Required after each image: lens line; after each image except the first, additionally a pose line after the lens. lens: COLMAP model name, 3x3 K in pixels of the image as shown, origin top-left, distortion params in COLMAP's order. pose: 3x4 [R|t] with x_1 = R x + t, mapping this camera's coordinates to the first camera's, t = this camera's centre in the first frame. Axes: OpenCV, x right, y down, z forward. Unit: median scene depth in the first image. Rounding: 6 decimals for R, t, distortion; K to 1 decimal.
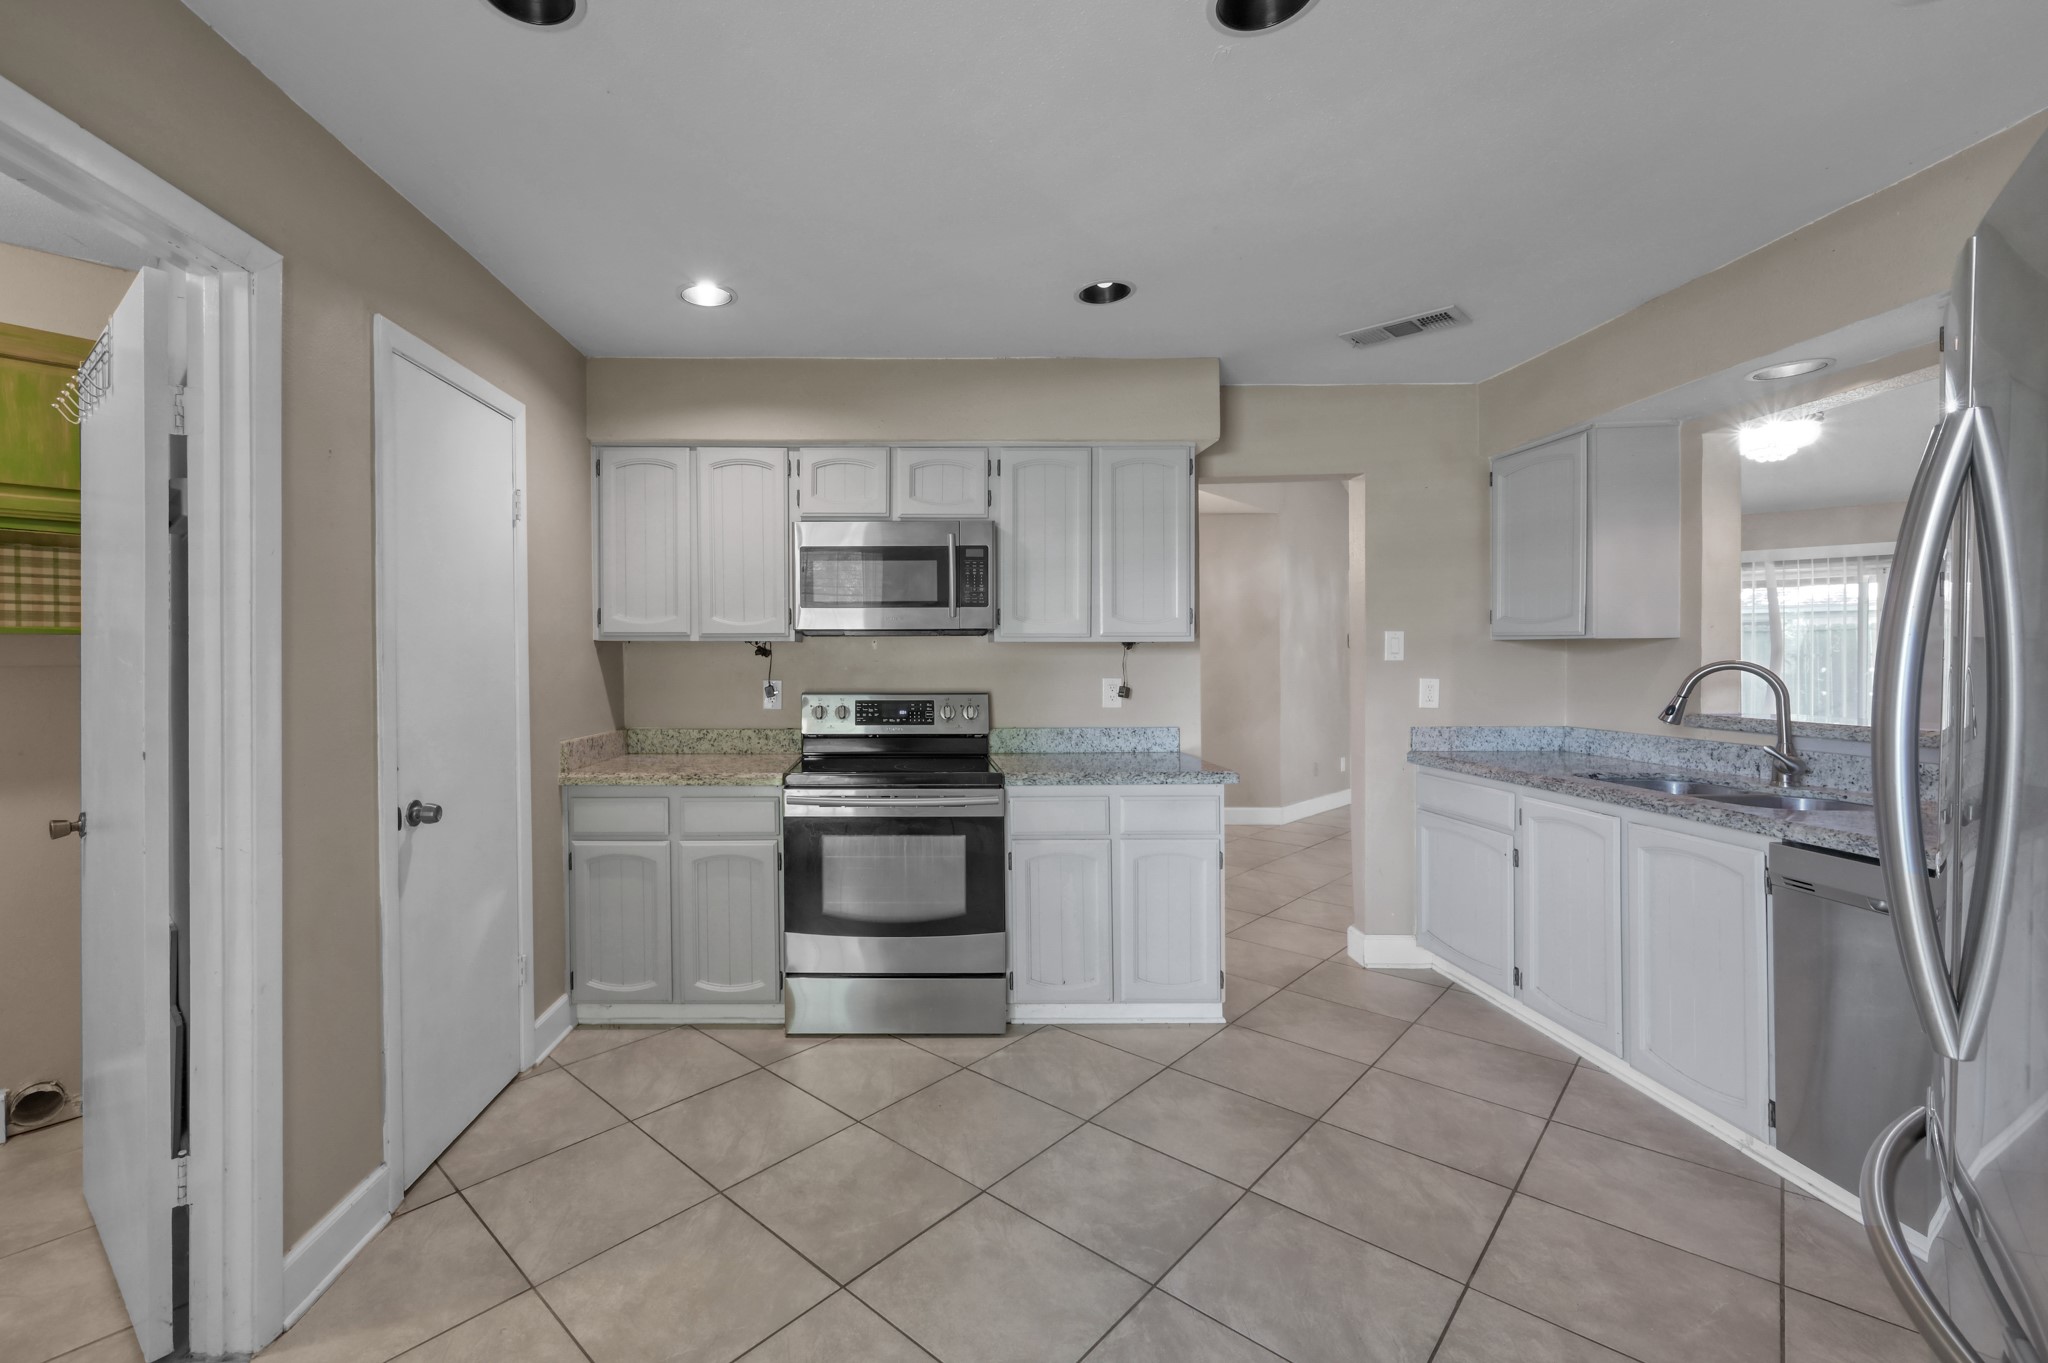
lens RADIAL K [[942.1, 0, 1024.0], [0, 942.1, 681.5], [0, 0, 1]] dist [0.001219, 0.000634]
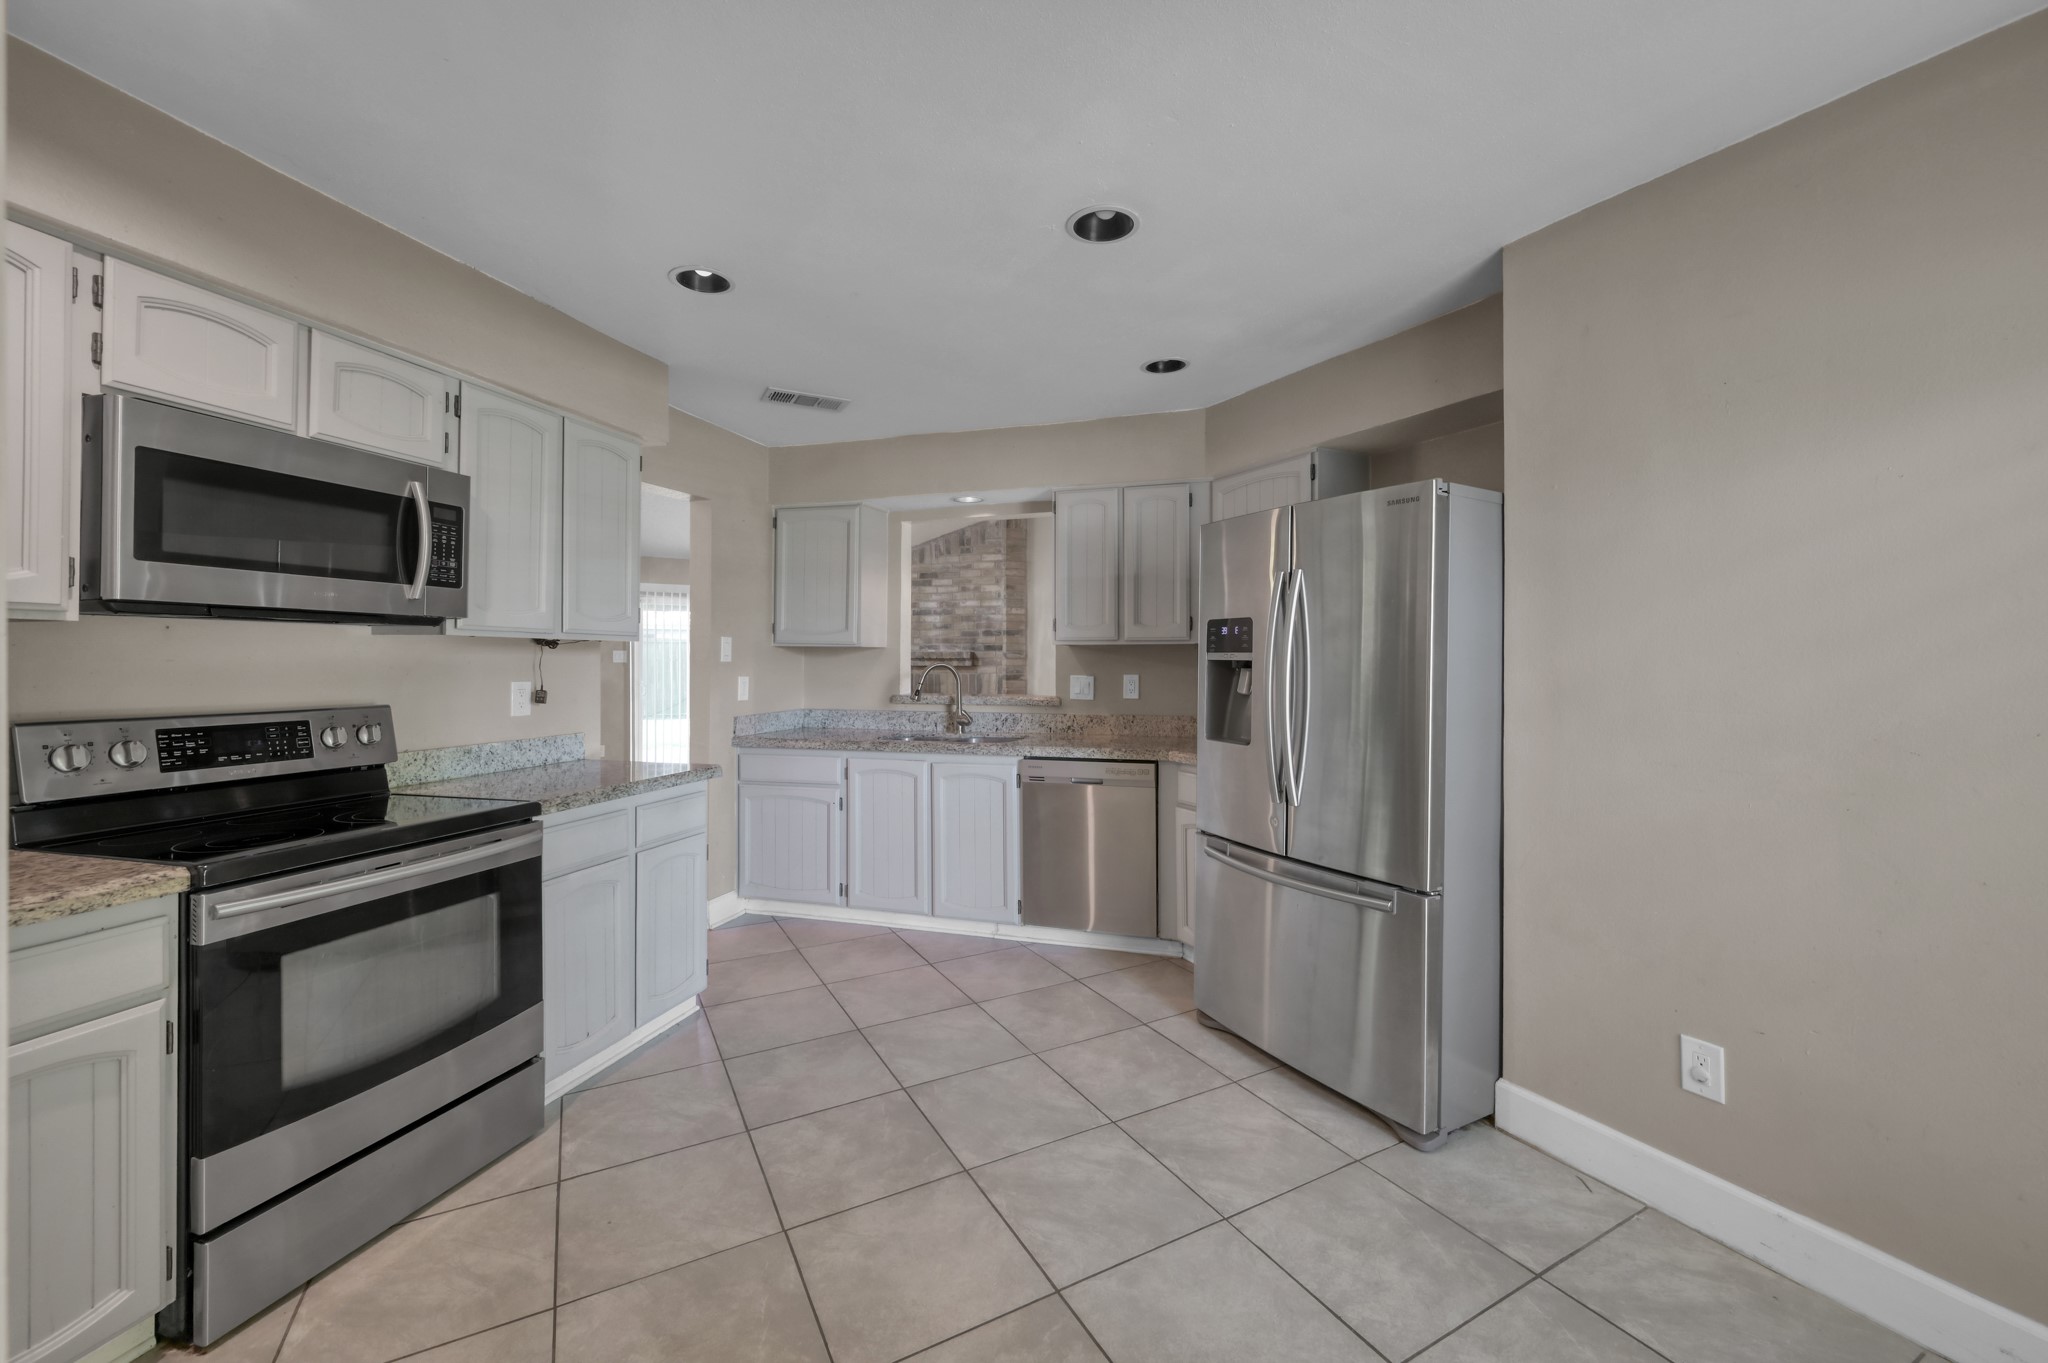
lens RADIAL K [[811.1, 0, 1030.1], [0, 811.1, 667.8], [0, 0, 1]] dist [-0.000230, 0.000288]
pose [[0.286093, -0.004899, 0.958189, -0.536010], [0.023158, 0.999730, -0.001803, -0.004428], [-0.957922, 0.022705, 0.286129, 0.384534]]
